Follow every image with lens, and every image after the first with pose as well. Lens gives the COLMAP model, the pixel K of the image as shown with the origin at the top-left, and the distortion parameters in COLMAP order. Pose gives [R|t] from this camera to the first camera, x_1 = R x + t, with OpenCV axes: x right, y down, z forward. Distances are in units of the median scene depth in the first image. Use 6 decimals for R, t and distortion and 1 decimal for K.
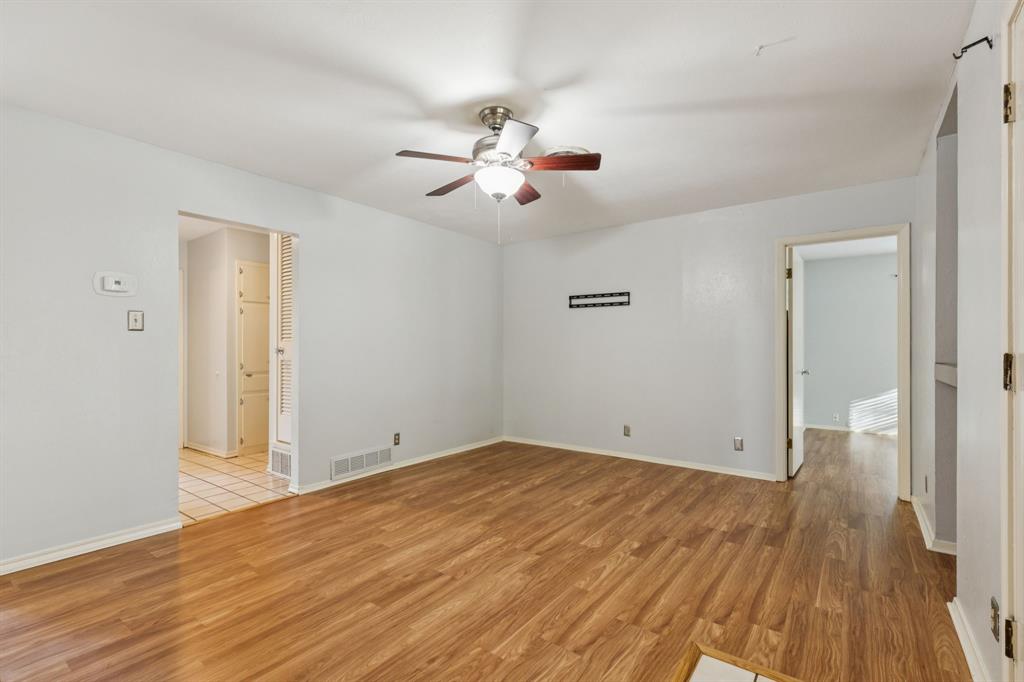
lens RADIAL K [[462.6, 0, 509.7], [0, 462.6, 347.5], [0, 0, 1]] dist [0.010579, -0.001006]
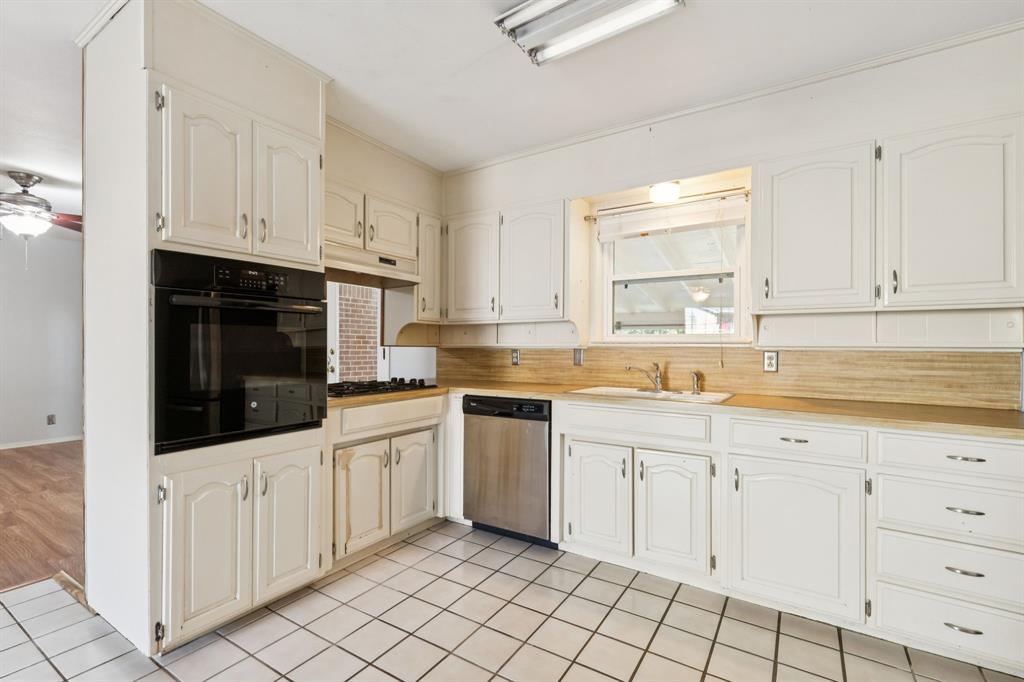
lens RADIAL K [[462.6, 0, 509.7], [0, 462.6, 347.5], [0, 0, 1]] dist [0.010579, -0.001006]
pose [[-0.065488, 0.001650, 0.997852, -1.432639], [-0.002225, 0.999996, -0.001800, 0.008944], [-0.997851, -0.002338, -0.065485, -0.323588]]
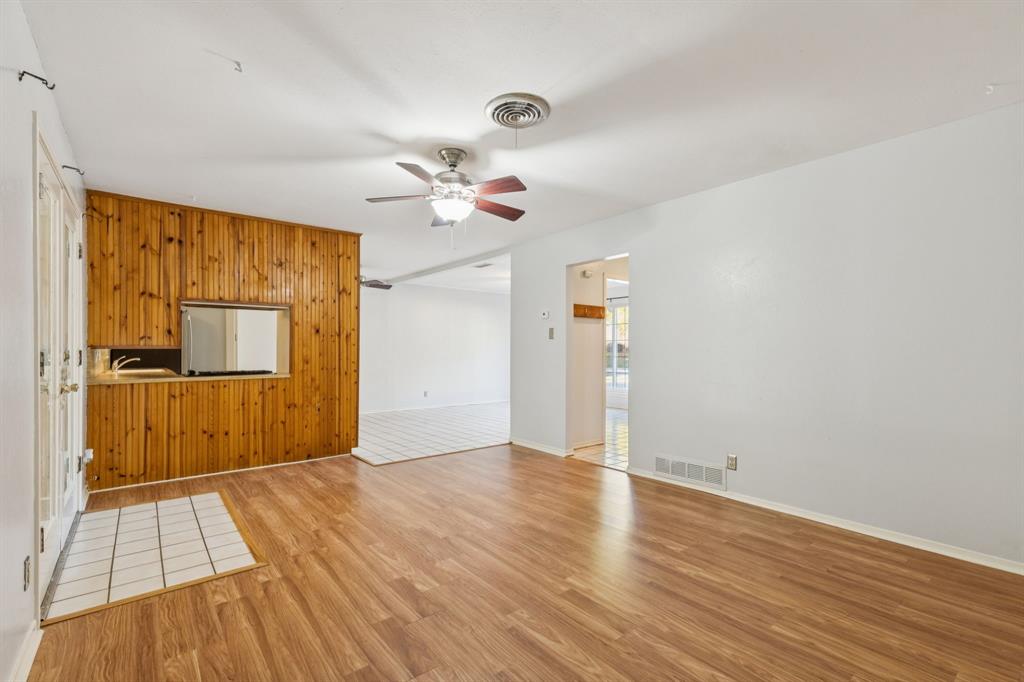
lens RADIAL K [[459.7, 0, 512.9], [0, 459.7, 350.1], [0, 0, 1]] dist [0.010995, -0.000171]
pose [[-0.244360, 0.003092, -0.969680, 1.051042], [-0.000275, 0.999995, 0.003258, 0.001045], [0.969684, 0.001063, -0.244358, 1.390740]]
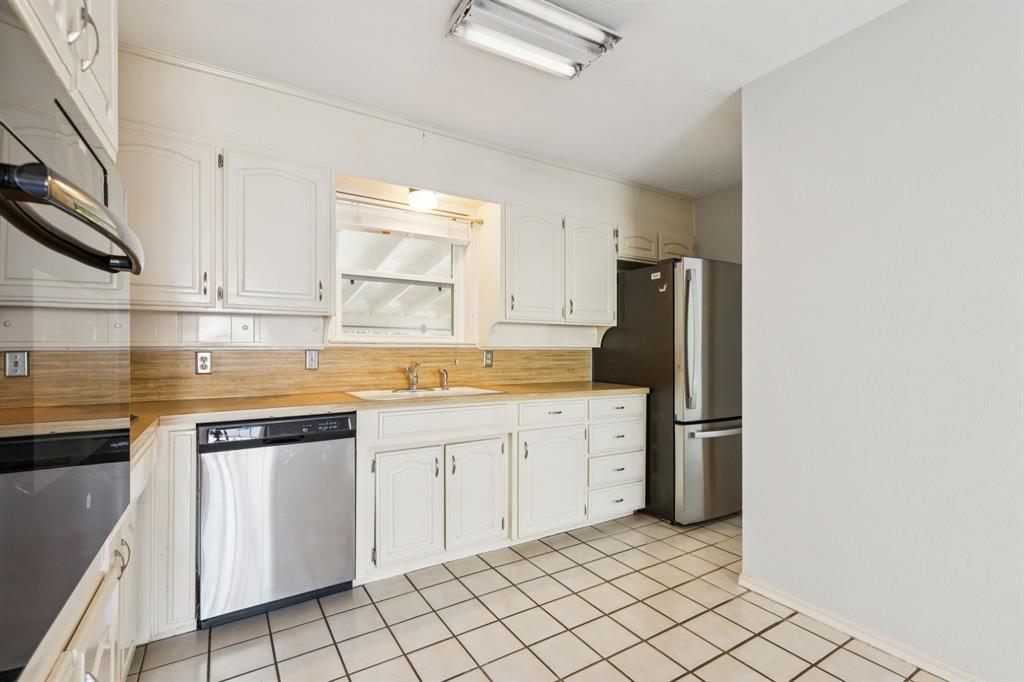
lens RADIAL K [[459.7, 0, 512.9], [0, 459.7, 350.1], [0, 0, 1]] dist [0.010995, -0.000171]
pose [[-0.930726, 0.000488, 0.365716, -1.024252], [0.002236, 0.999988, 0.004358, 0.007315], [-0.365709, 0.004874, -0.930716, 0.172872]]
